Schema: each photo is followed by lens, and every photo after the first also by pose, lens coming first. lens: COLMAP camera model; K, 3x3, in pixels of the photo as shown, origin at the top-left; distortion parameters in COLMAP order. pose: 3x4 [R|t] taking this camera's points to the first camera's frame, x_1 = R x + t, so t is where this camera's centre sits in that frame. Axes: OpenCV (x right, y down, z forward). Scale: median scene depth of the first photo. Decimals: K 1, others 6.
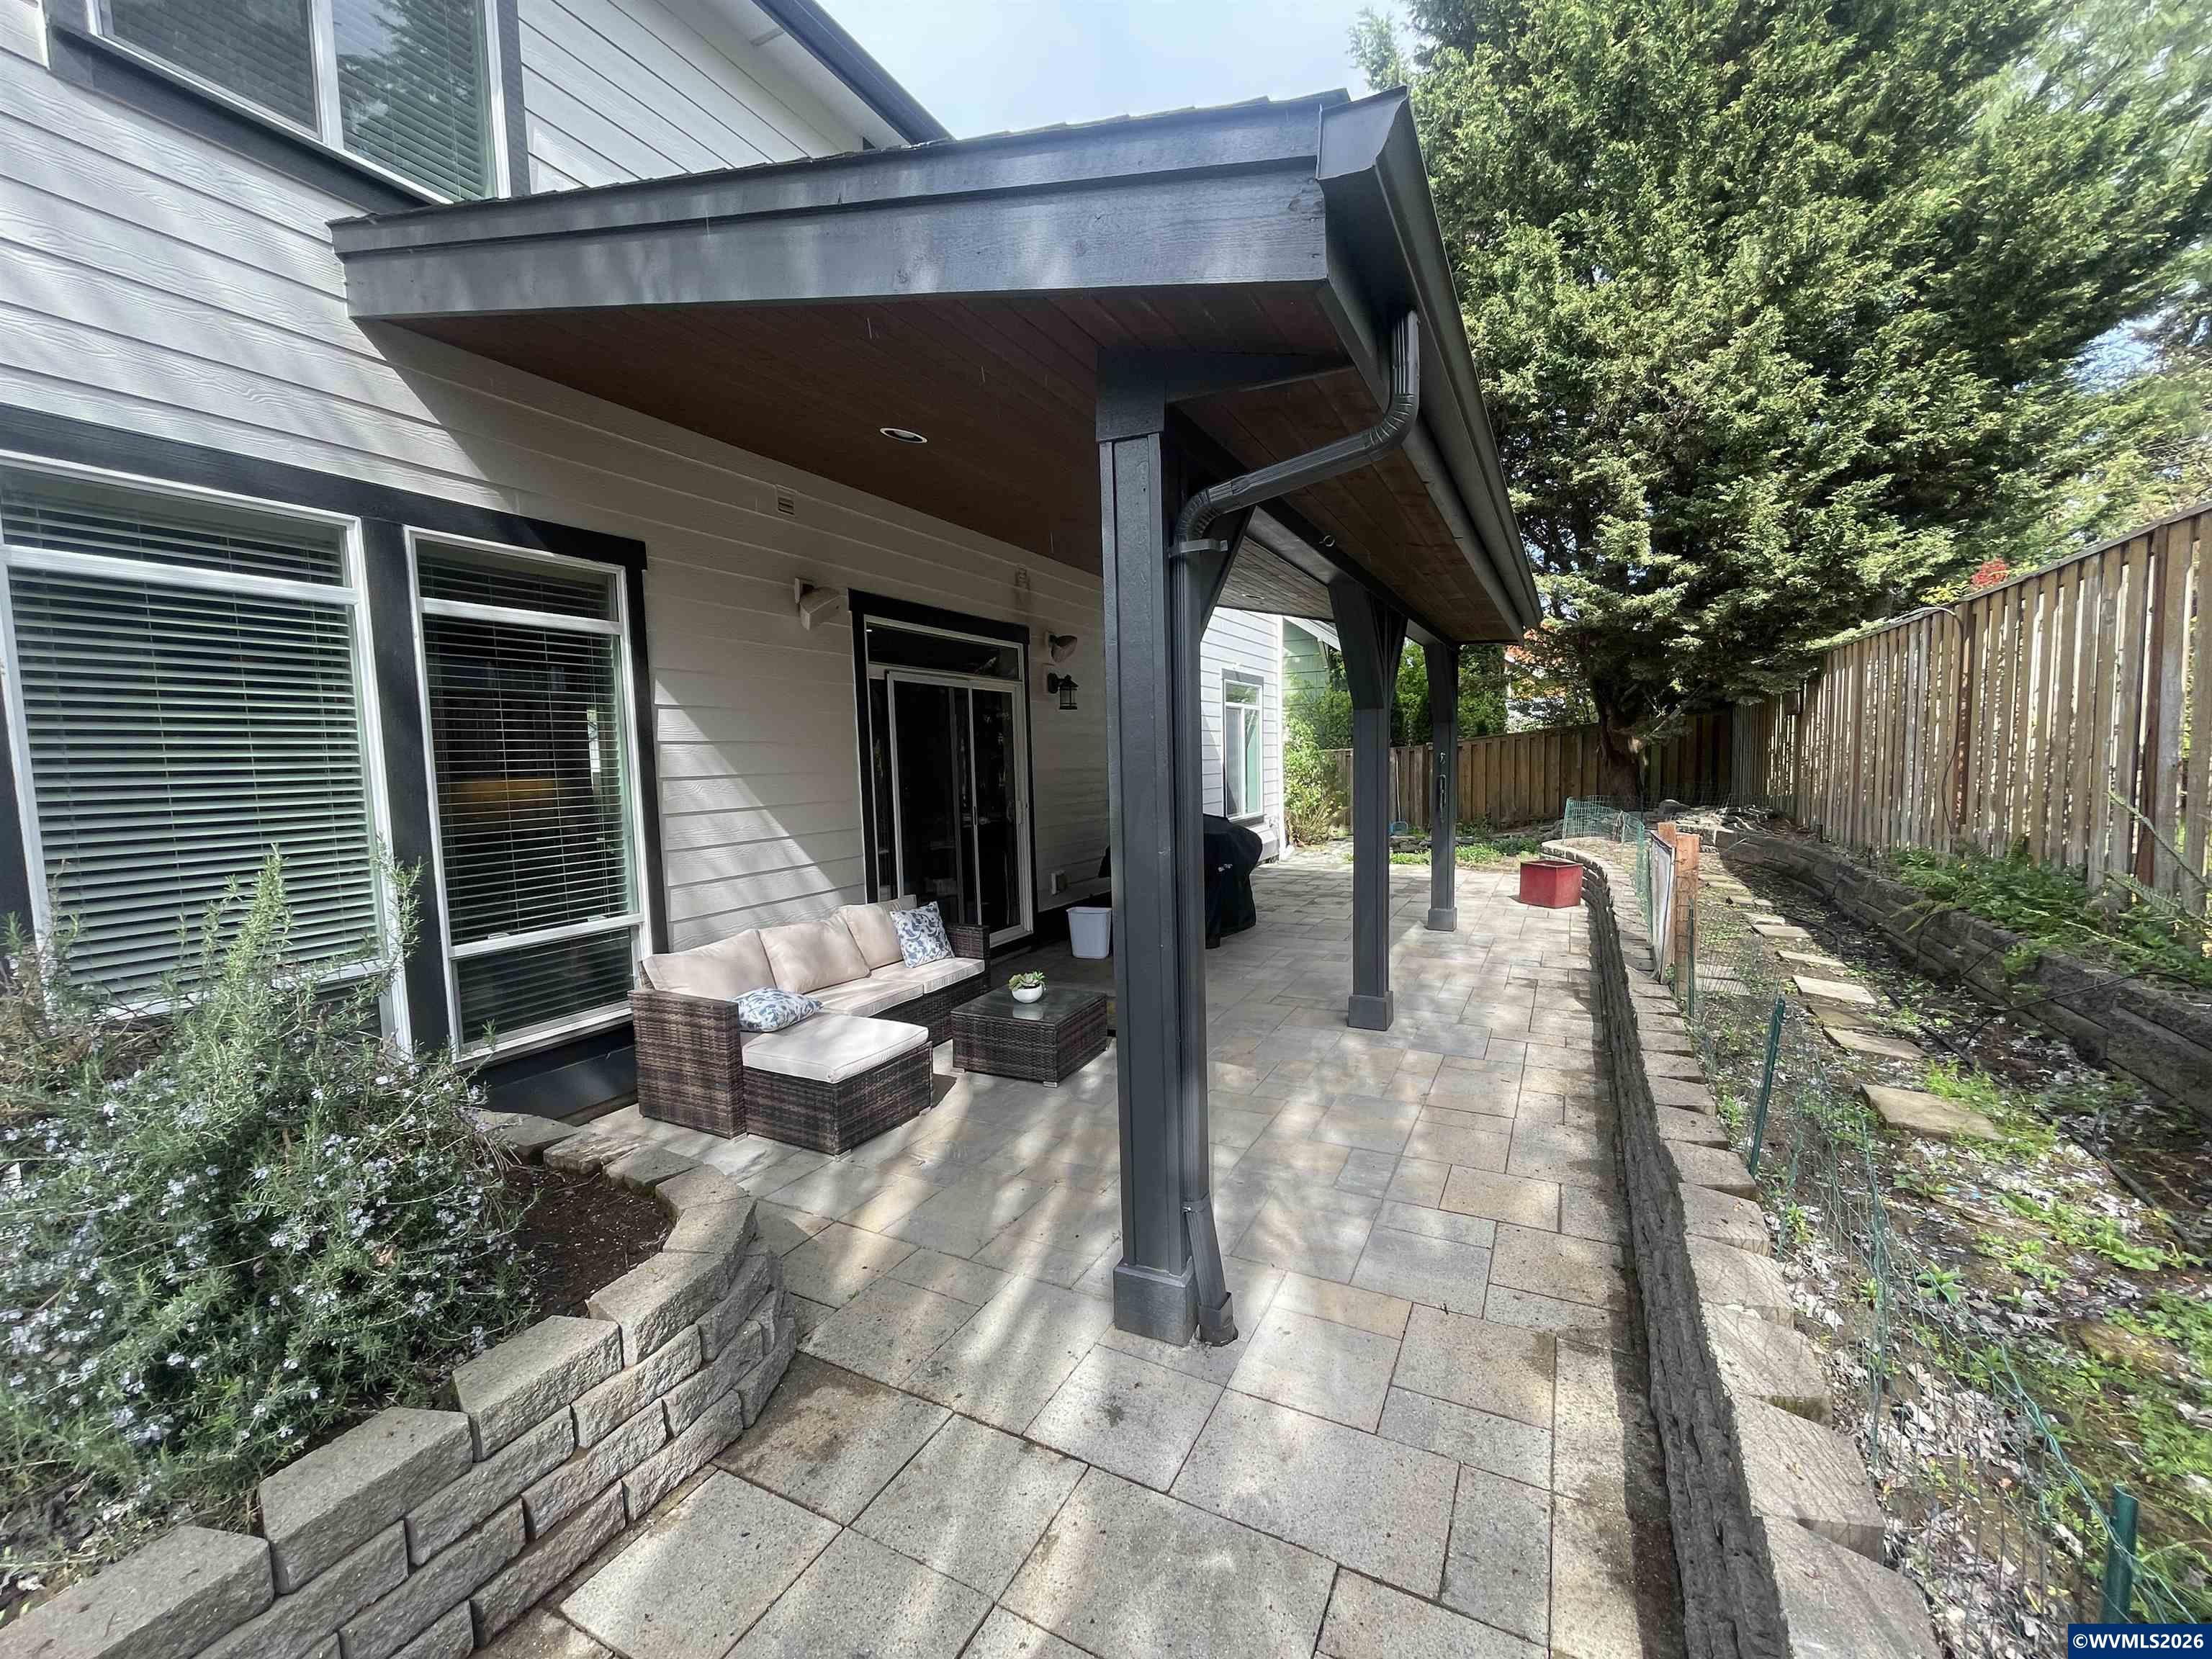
lens RADIAL K [[894.5, 0, 1106.0], [0, 894.5, 829.5], [0, 0, 1]] dist [0.001194, -0.000057]
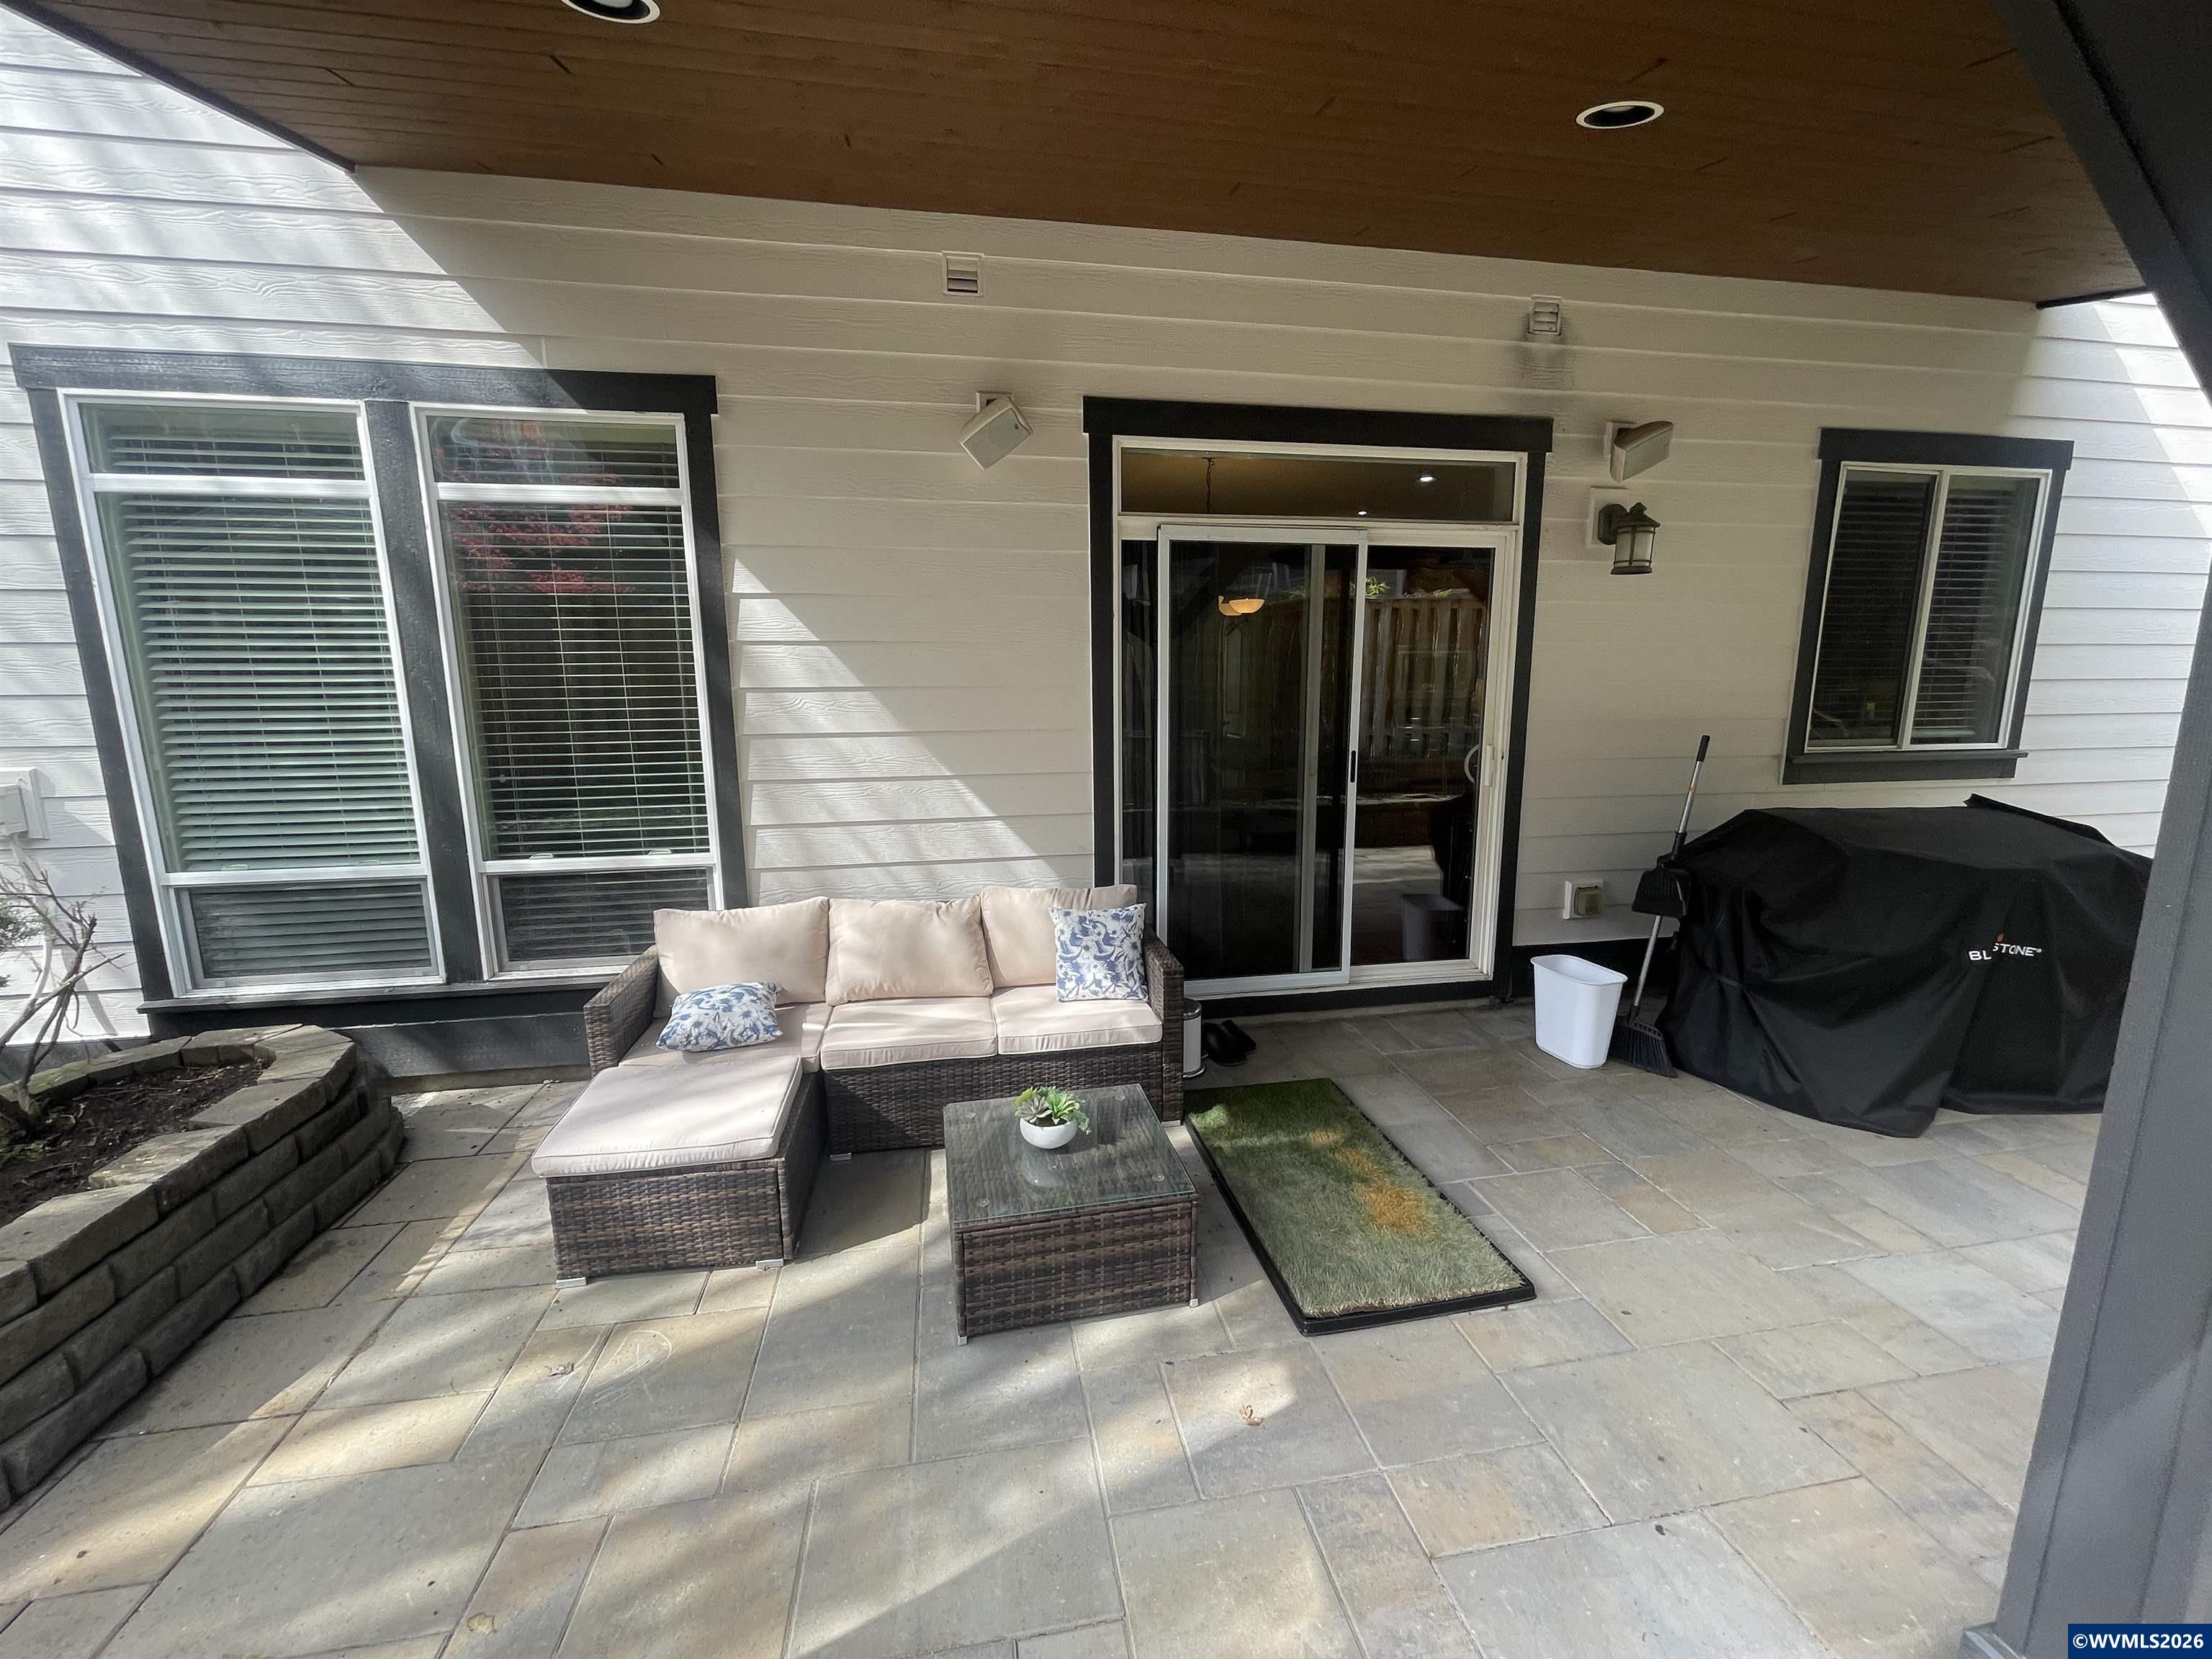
lens RADIAL K [[894.5, 0, 1106.0], [0, 894.5, 829.5], [0, 0, 1]] dist [0.001194, -0.000057]
pose [[0.612668, 0.148706, -0.776225, 0.313989], [-0.070670, 0.988513, 0.133596, -0.059668], [0.787175, -0.026994, 0.616139, 0.725819]]
